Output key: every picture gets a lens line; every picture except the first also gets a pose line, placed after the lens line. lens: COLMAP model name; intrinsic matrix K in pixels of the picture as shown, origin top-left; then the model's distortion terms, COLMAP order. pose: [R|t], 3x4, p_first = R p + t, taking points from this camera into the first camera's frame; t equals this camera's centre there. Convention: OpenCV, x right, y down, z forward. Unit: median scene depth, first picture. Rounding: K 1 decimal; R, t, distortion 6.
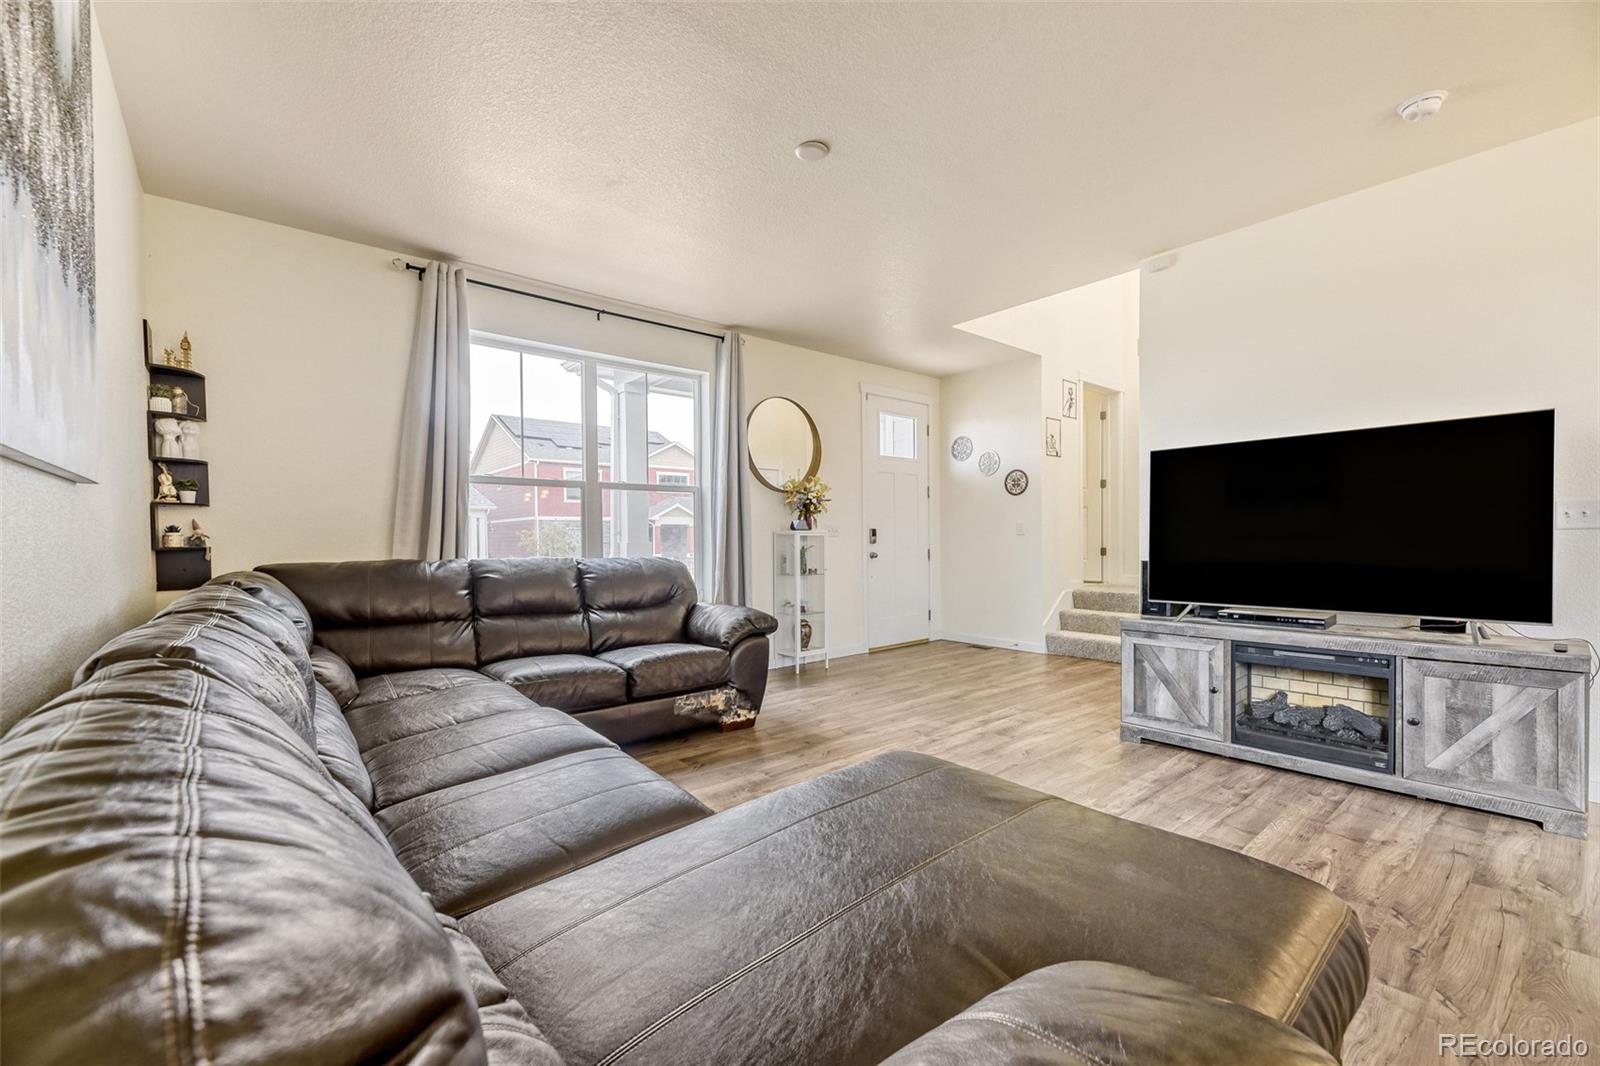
lens RADIAL K [[657.6, 0, 803.3], [0, 657.6, 549.3], [0, 0, 1]] dist [0.008306, -0.000156]
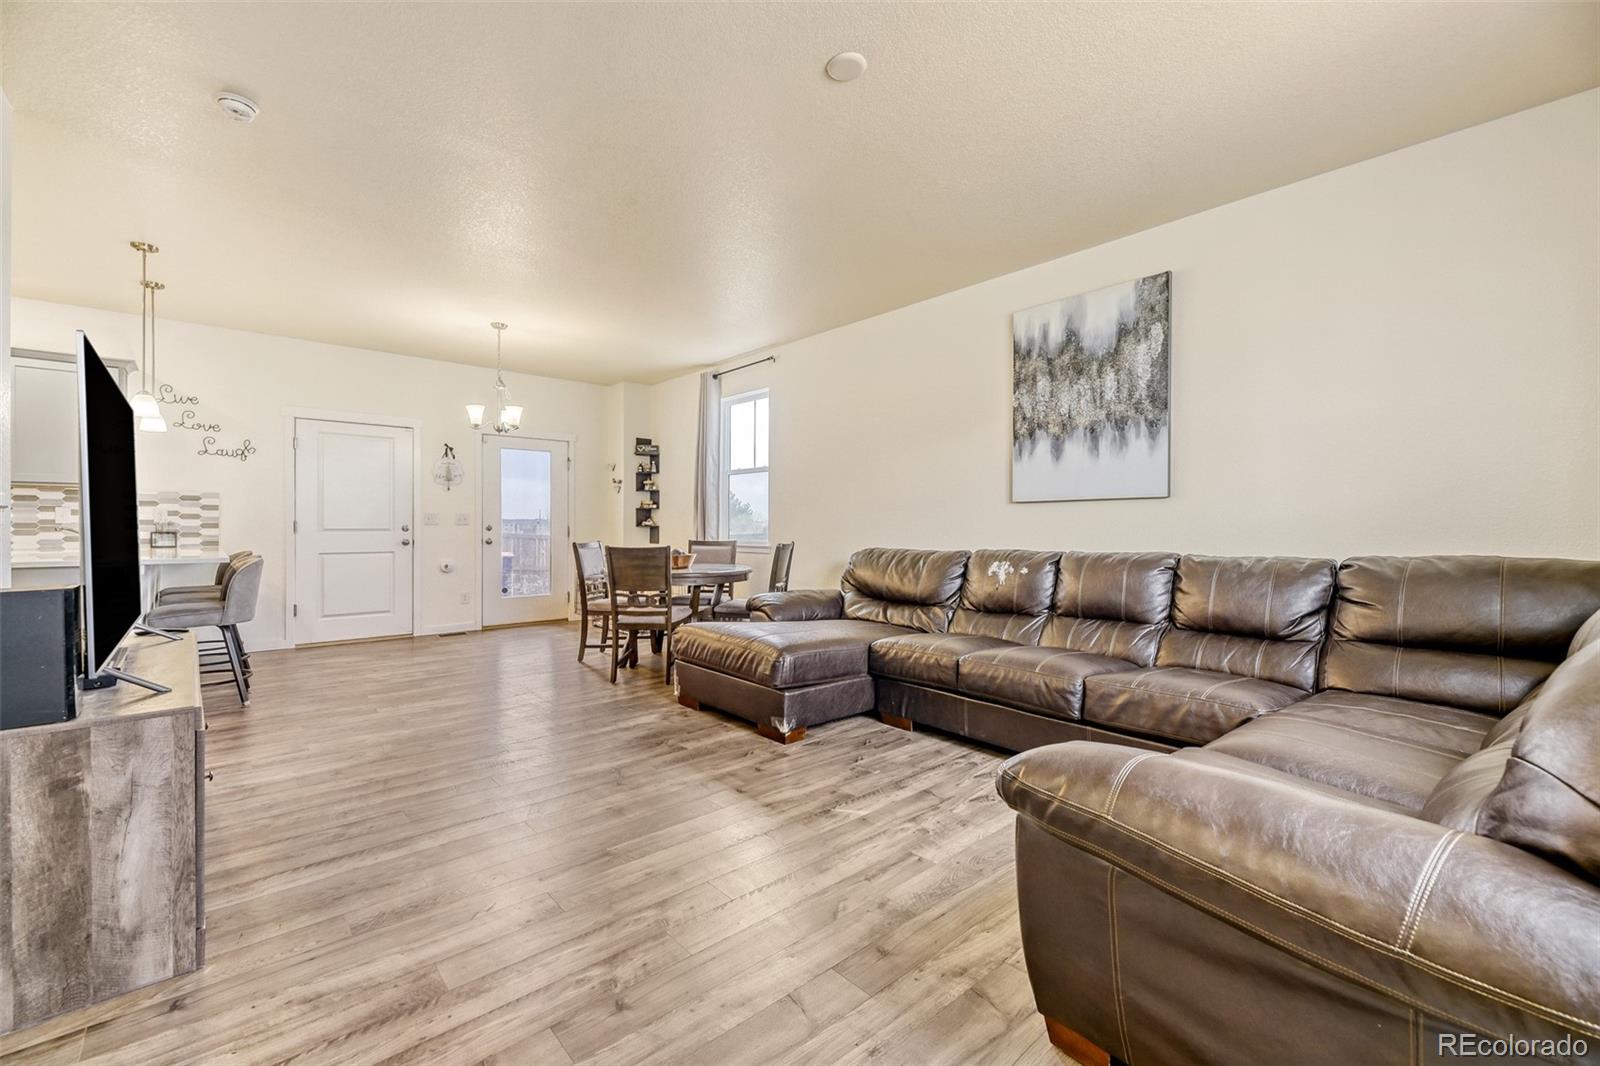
lens RADIAL K [[656.7, 0, 791.4], [0, 656.7, 526.1], [0, 0, 1]] dist [0.003575, -0.000240]
pose [[-0.999965, 0.008255, 0.001350, 0.068961], [0.008280, 0.999780, 0.019255, -0.023842], [-0.001190, 0.019266, -0.999814, 1.474168]]
